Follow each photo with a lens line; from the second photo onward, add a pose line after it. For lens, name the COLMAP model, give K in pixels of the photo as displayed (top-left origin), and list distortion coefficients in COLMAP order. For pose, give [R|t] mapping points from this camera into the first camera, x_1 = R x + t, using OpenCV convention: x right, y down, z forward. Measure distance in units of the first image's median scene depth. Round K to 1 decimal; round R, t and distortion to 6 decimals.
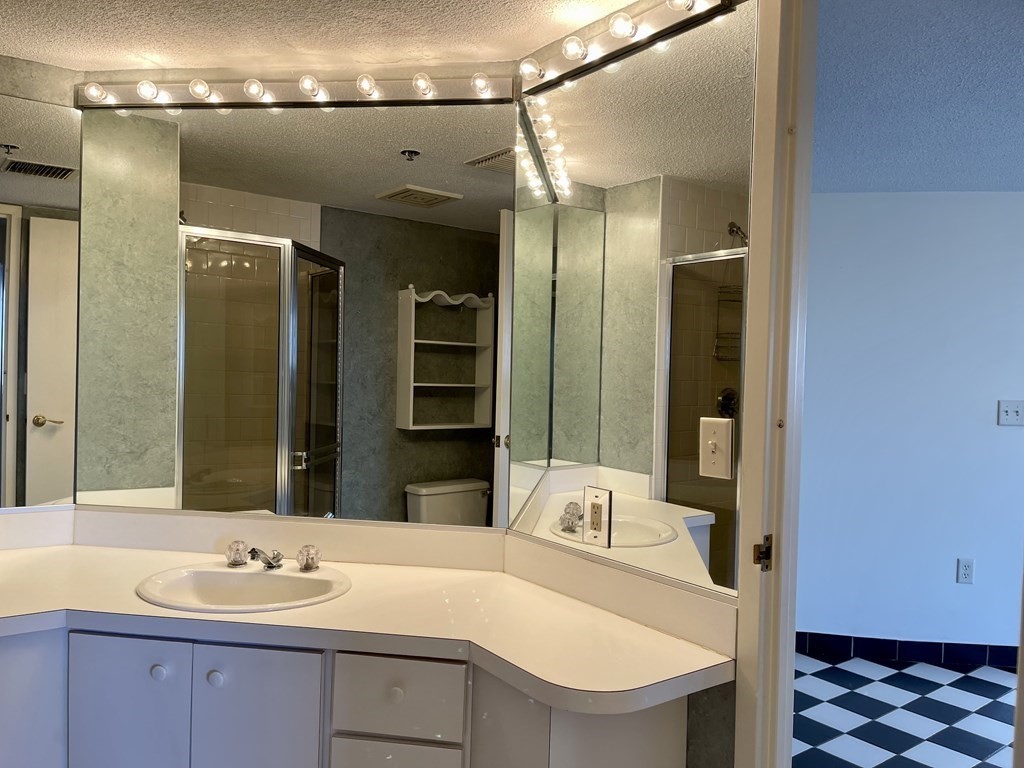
lens RADIAL K [[788.5, 0, 512.9], [0, 788.5, 381.4], [0, 0, 1]] dist [0.025038, -0.022909]
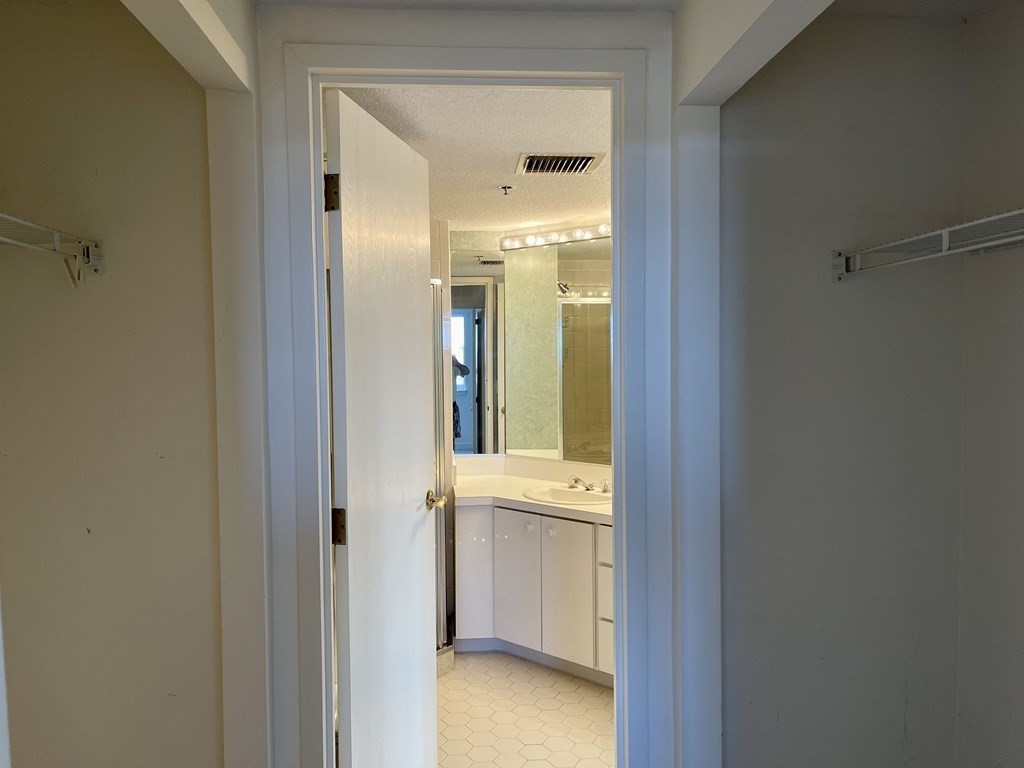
lens RADIAL K [[788.5, 0, 511.7], [0, 788.5, 382.4], [0, 0, 1]] dist [0.025038, -0.022909]
pose [[0.843323, -0.012419, -0.537263, 0.437973], [0.020241, 0.999758, 0.008661, -0.032742], [0.537025, -0.018179, 0.843370, -0.539512]]
